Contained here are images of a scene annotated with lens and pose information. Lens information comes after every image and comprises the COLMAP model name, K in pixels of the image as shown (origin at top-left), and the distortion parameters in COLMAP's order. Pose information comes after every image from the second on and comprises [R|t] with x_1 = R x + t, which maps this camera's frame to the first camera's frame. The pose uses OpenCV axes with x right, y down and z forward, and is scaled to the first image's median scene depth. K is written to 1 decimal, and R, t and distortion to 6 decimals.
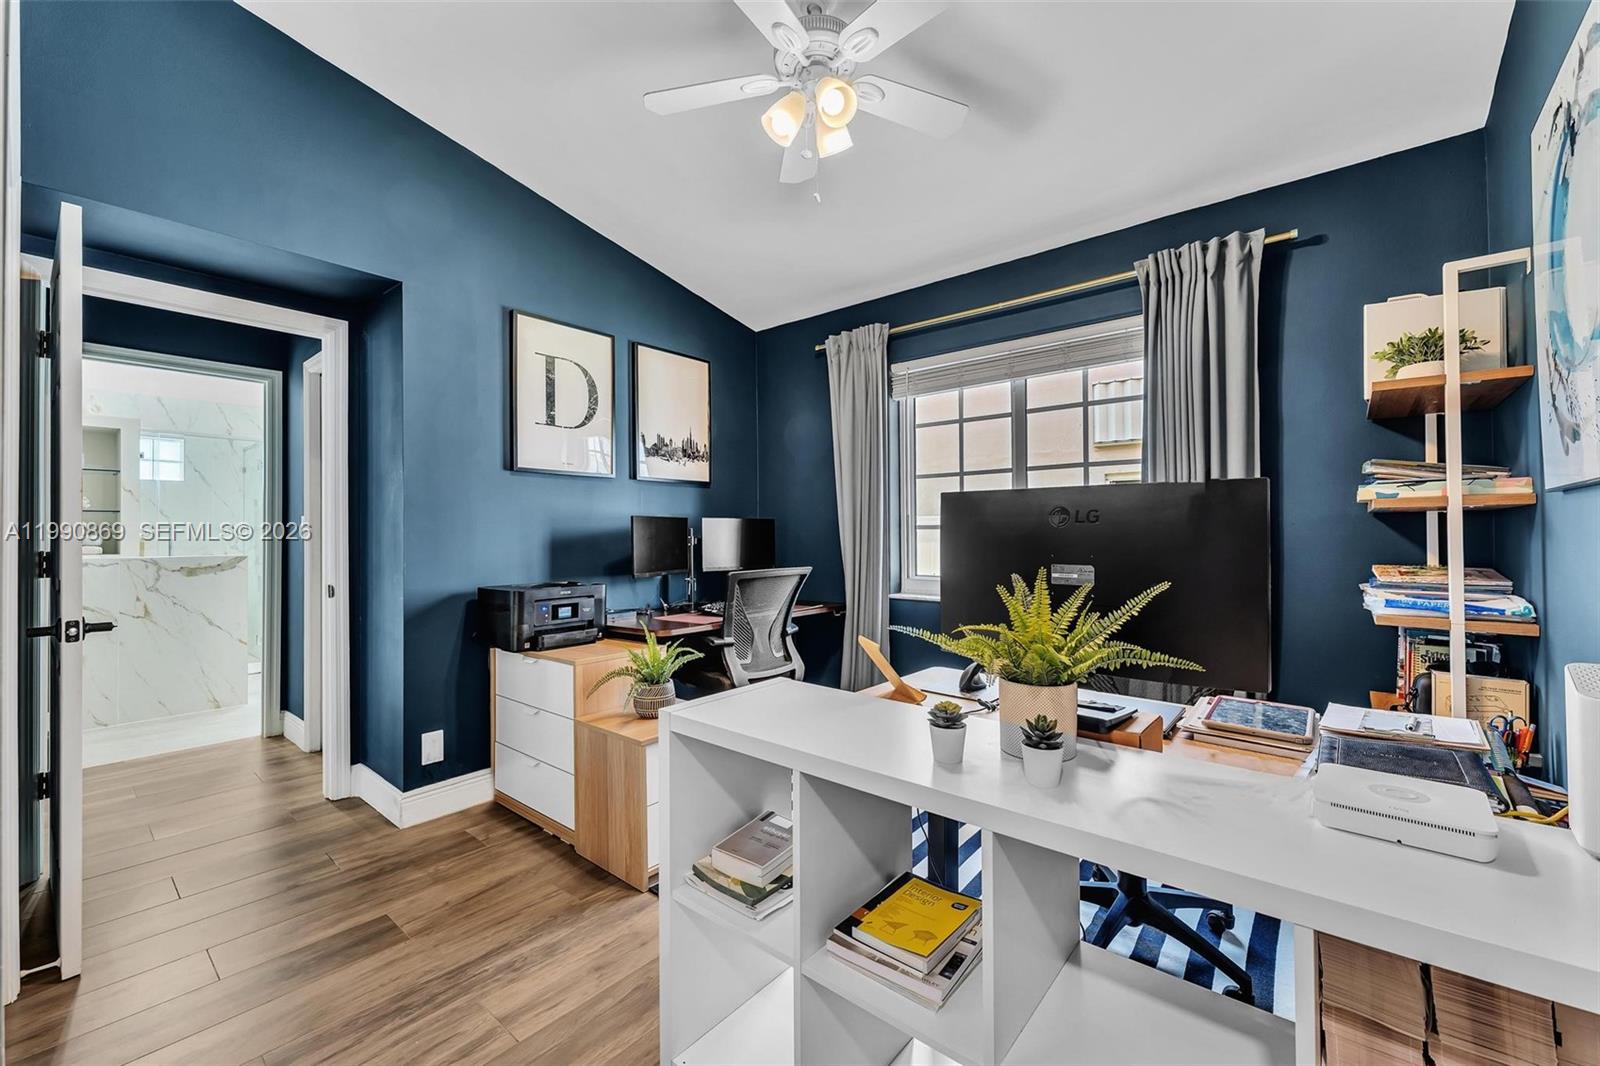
lens RADIAL K [[647.8, 0, 800.2], [0, 647.8, 521.2], [0, 0, 1]] dist [0.002130, 0.000198]
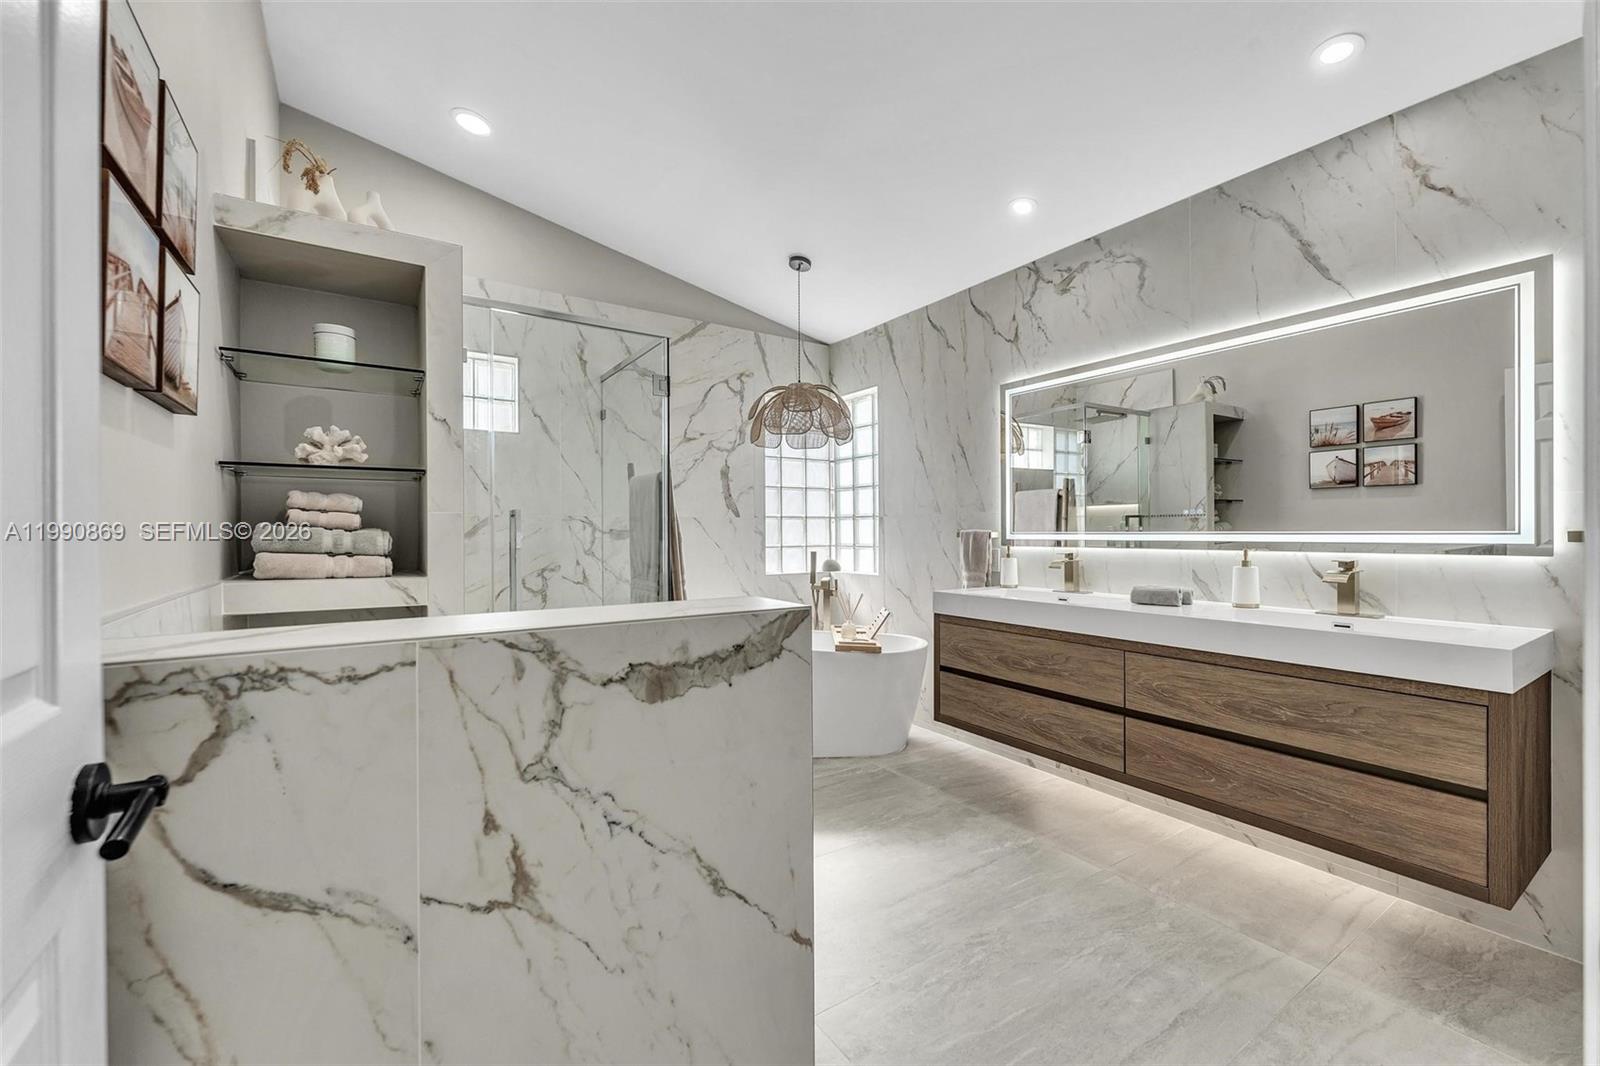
lens RADIAL K [[633.0, 0, 791.9], [0, 633.0, 530.8], [0, 0, 1]] dist [-0.003443, -0.000157]
pose [[0.958310, -0.002616, -0.285717, -0.833774], [0.005352, 0.999947, 0.008795, 0.021374], [0.285679, -0.009958, 0.958274, 0.800306]]
